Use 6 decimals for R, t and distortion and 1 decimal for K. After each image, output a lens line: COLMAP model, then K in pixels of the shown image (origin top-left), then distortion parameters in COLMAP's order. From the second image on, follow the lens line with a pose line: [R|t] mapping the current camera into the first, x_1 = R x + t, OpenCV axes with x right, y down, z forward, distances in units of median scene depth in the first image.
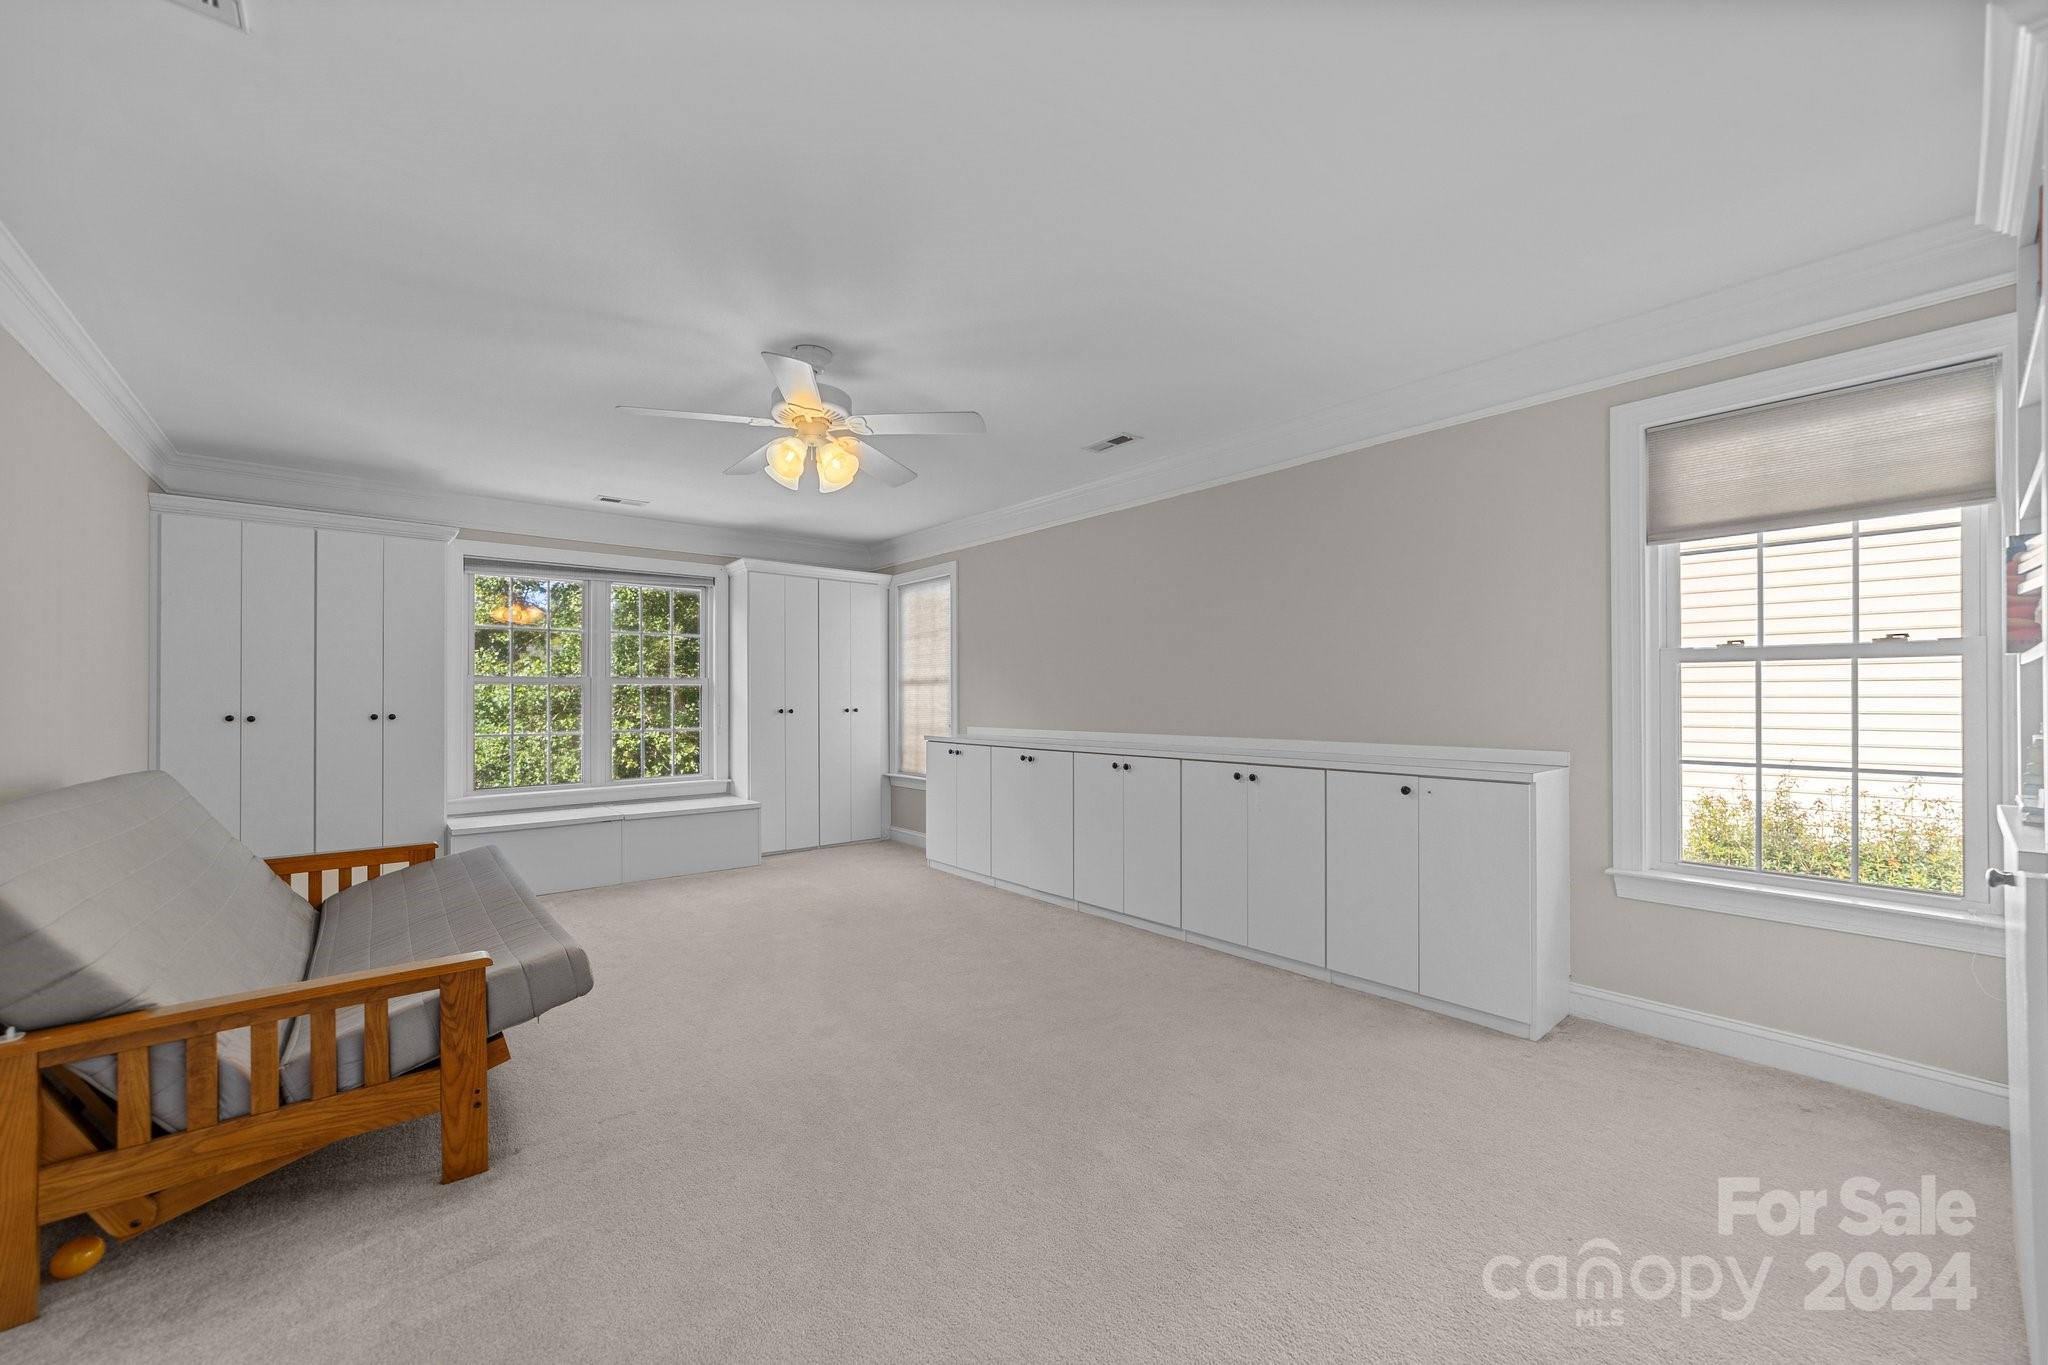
lens RADIAL K [[790.0, 0, 1018.7], [0, 790.0, 696.6], [0, 0, 1]] dist [-0.019344, 0.008755]
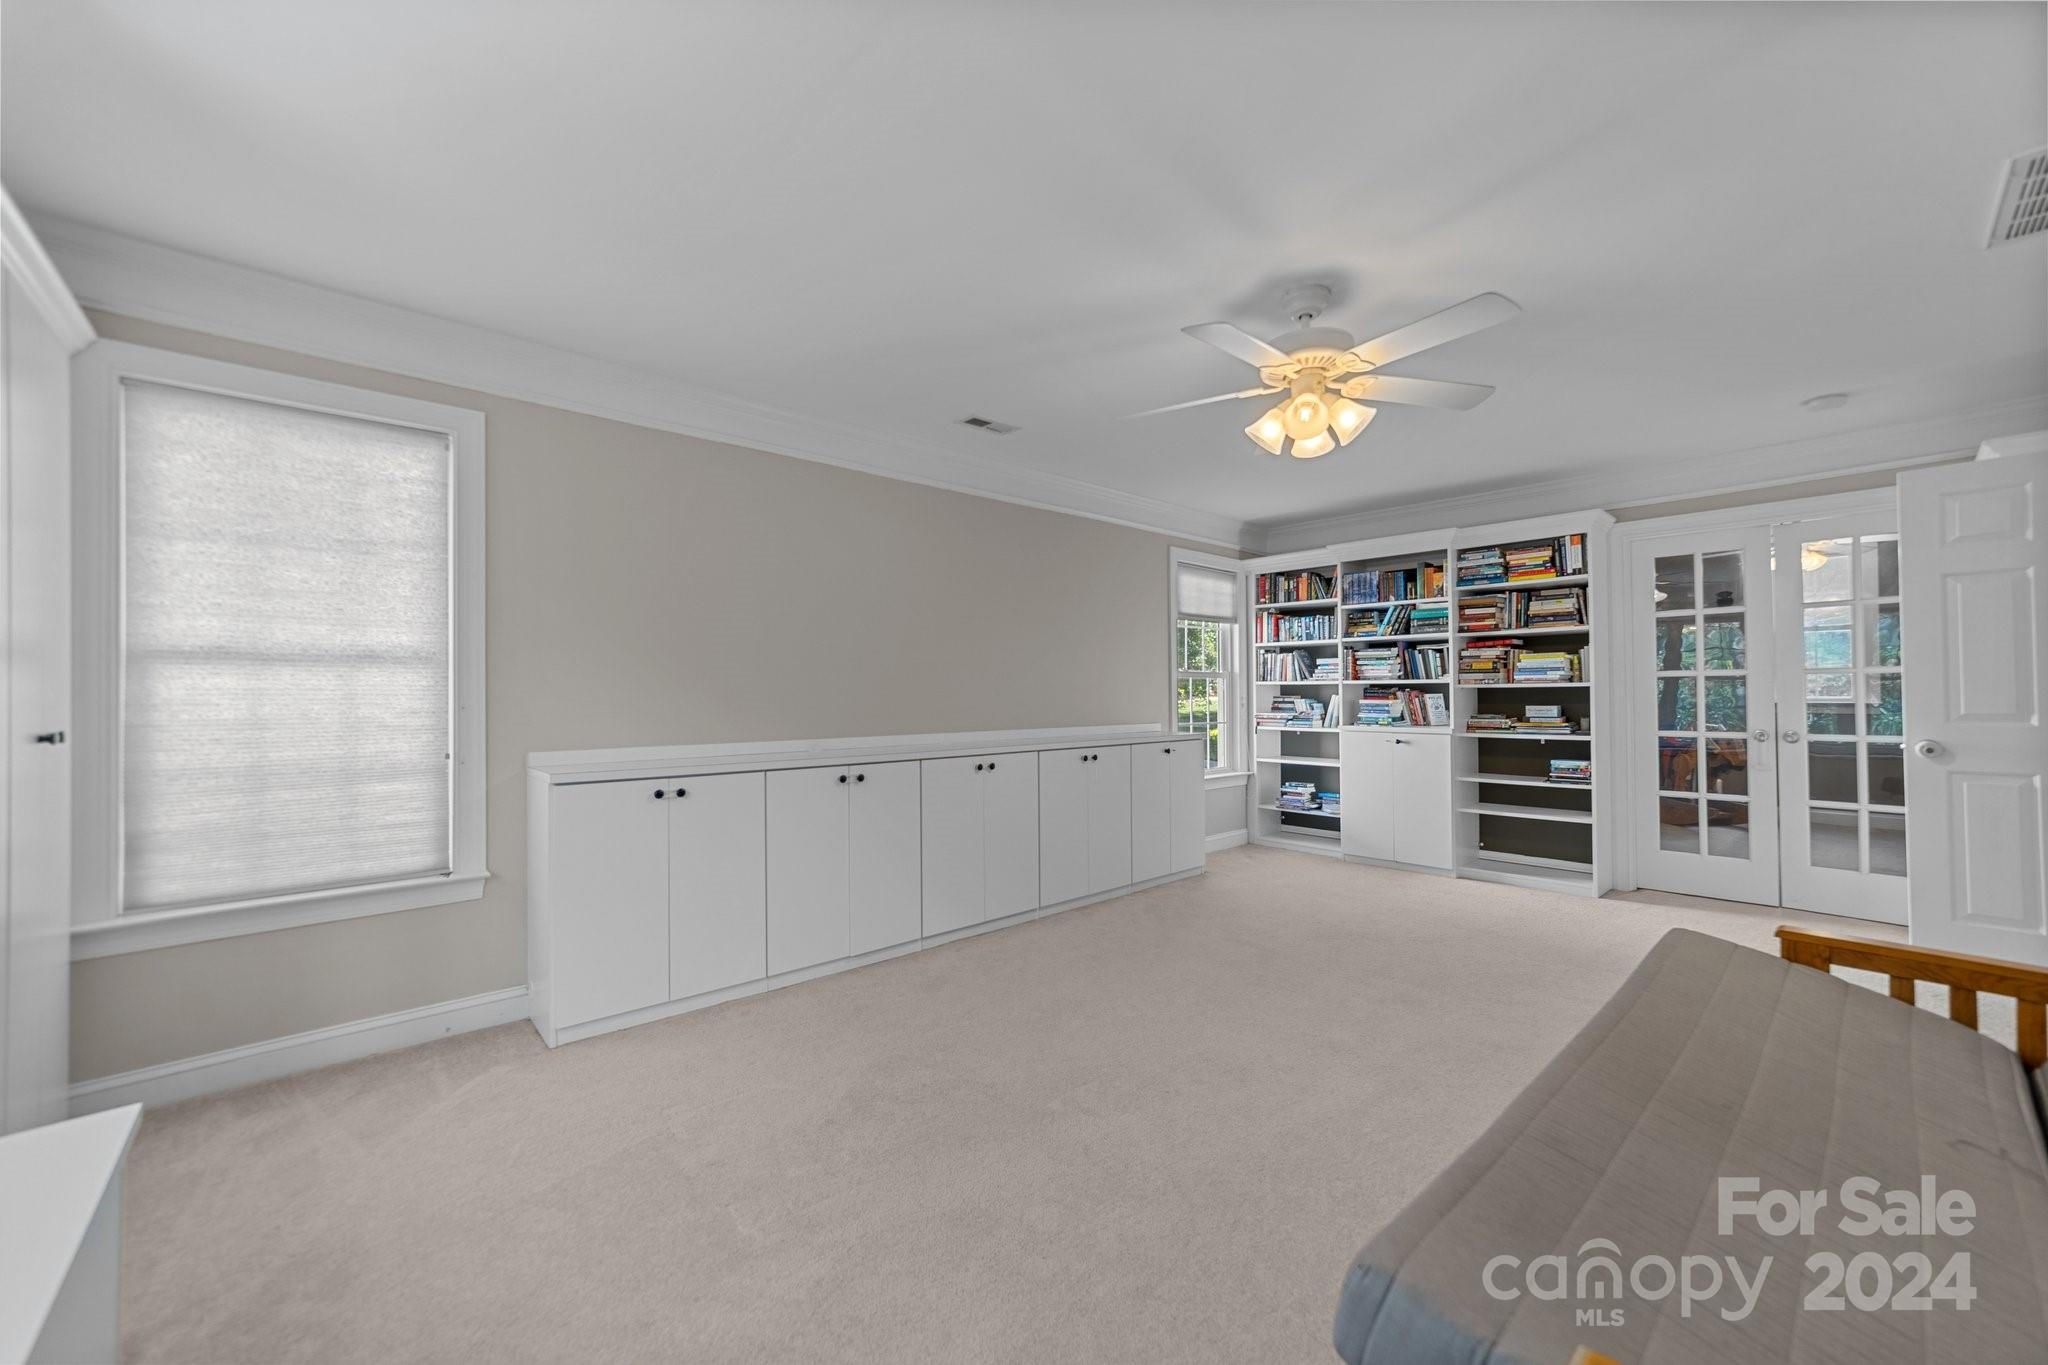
lens RADIAL K [[790.0, 0, 1018.7], [0, 790.0, 696.6], [0, 0, 1]] dist [-0.019344, 0.008755]
pose [[-0.036270, 0.002661, 0.999338, -0.589800], [0.005351, 0.999983, -0.002468, 0.004812], [-0.999328, 0.005257, -0.036283, 0.716333]]
